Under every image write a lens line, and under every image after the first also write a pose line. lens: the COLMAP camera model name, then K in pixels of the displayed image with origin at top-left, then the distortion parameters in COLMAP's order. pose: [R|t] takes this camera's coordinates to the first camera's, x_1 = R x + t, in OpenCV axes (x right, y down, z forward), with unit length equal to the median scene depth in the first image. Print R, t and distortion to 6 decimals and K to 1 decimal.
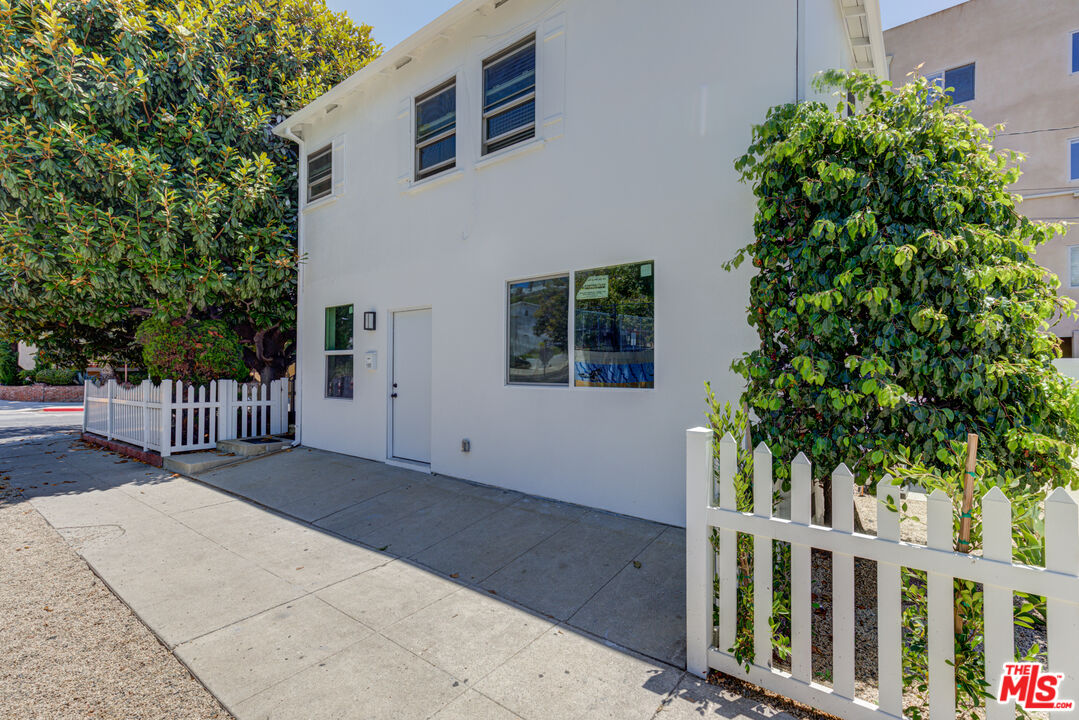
lens RADIAL K [[490.9, 0, 537.9], [0, 490.9, 361.1], [0, 0, 1]] dist [0.013781, 0.000268]
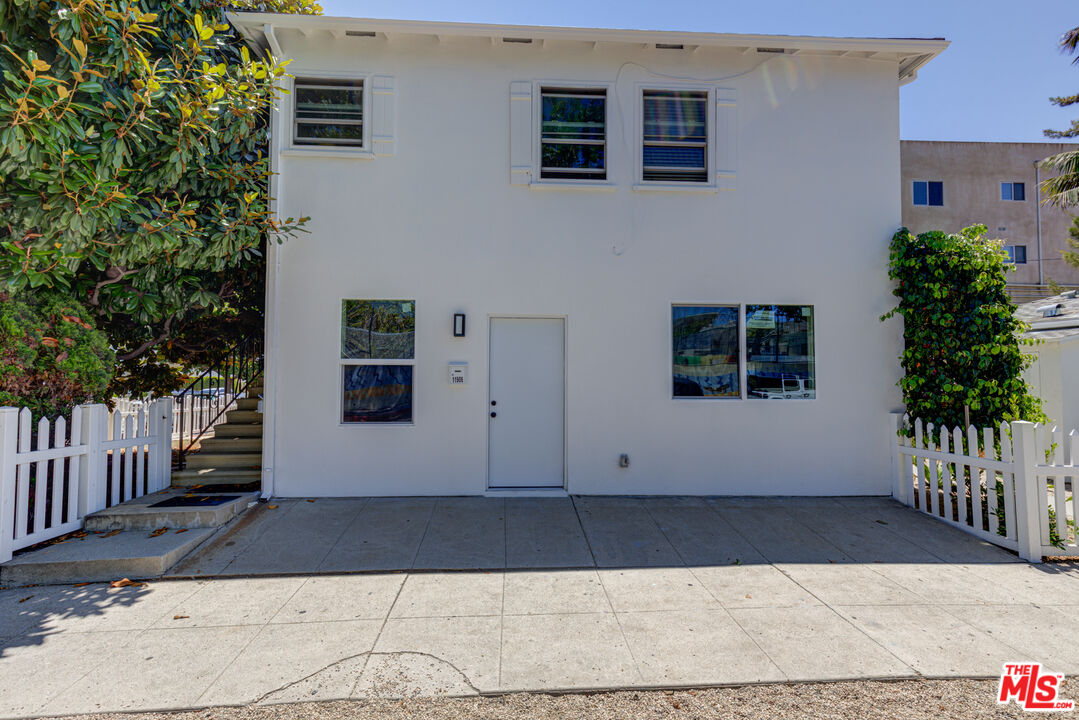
lens RADIAL K [[490.9, 0, 535.6], [0, 490.9, 362.0], [0, 0, 1]] dist [0.013781, 0.000268]
pose [[0.749838, 0.024703, 0.661161, -0.840048], [-0.011598, 0.999640, -0.024197, -0.002663], [-0.661520, 0.010476, 0.749854, 0.324642]]
